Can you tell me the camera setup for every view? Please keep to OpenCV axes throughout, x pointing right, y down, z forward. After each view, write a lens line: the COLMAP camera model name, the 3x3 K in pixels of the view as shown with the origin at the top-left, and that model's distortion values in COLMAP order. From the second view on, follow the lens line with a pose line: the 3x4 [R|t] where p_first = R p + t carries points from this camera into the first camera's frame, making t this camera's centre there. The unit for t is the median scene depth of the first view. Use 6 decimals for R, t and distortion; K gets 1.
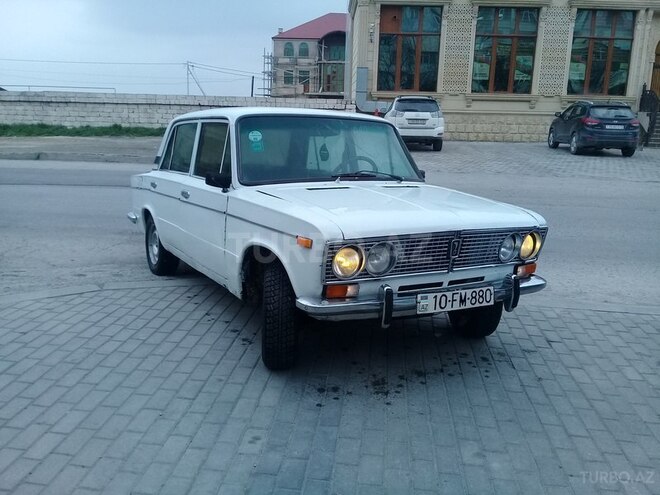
lens RADIAL K [[608.2, 0, 323.1], [0, 608.2, 249.2], [0, 0, 1]] dist [0.082031, -0.168880]
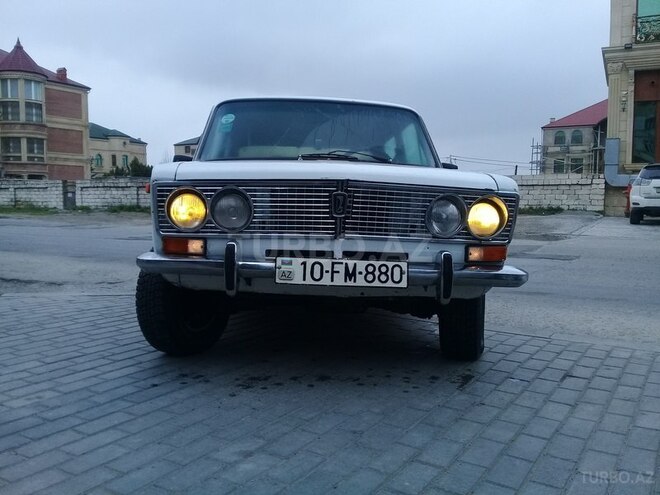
lens RADIAL K [[608.2, 0, 323.1], [0, 608.2, 249.2], [0, 0, 1]] dist [0.082031, -0.168880]
pose [[0.902635, 0.013181, -0.430205, 0.117869], [-0.080090, 0.987218, -0.137793, 0.036118], [0.422890, 0.158832, 0.892153, 0.069649]]
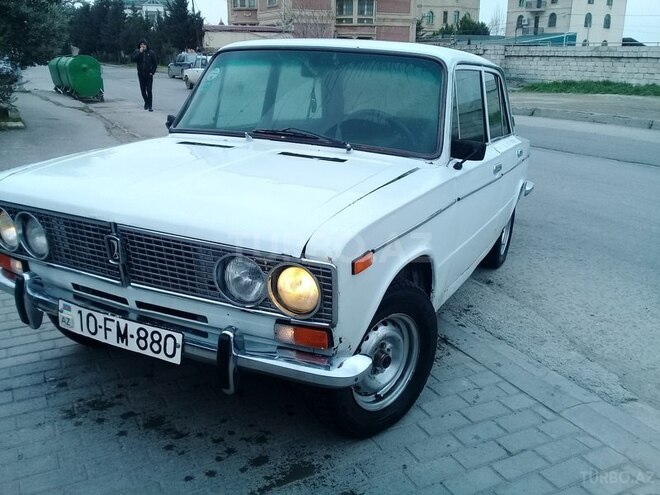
lens RADIAL K [[608.2, 0, 323.1], [0, 608.2, 249.2], [0, 0, 1]] dist [0.082031, -0.168880]
pose [[0.562429, 0.229928, -0.794234, 0.185277], [-0.180863, 0.971508, 0.153172, -0.030301], [0.806823, 0.057499, 0.587989, 0.178948]]
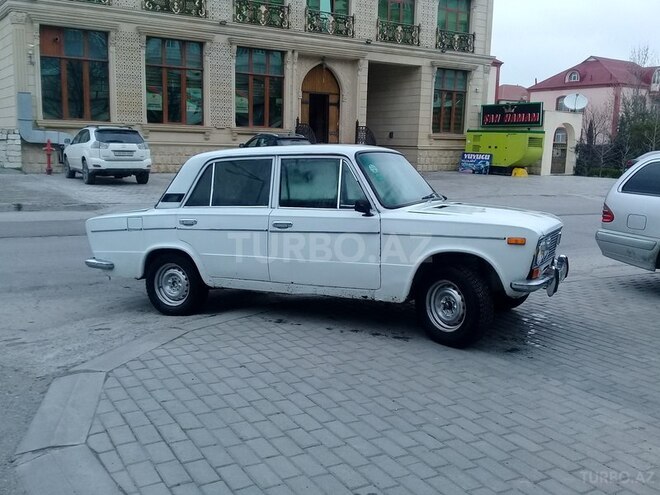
lens RADIAL K [[663.7, 0, 330.0], [0, 663.7, 247.5], [0, 0, 1]] dist [0.092746, -0.209017]
pose [[0.809441, -0.096085, 0.579287, -0.261523], [0.132469, 0.990970, -0.020730, -0.004548], [-0.572064, 0.093517, 0.814860, 0.000030]]
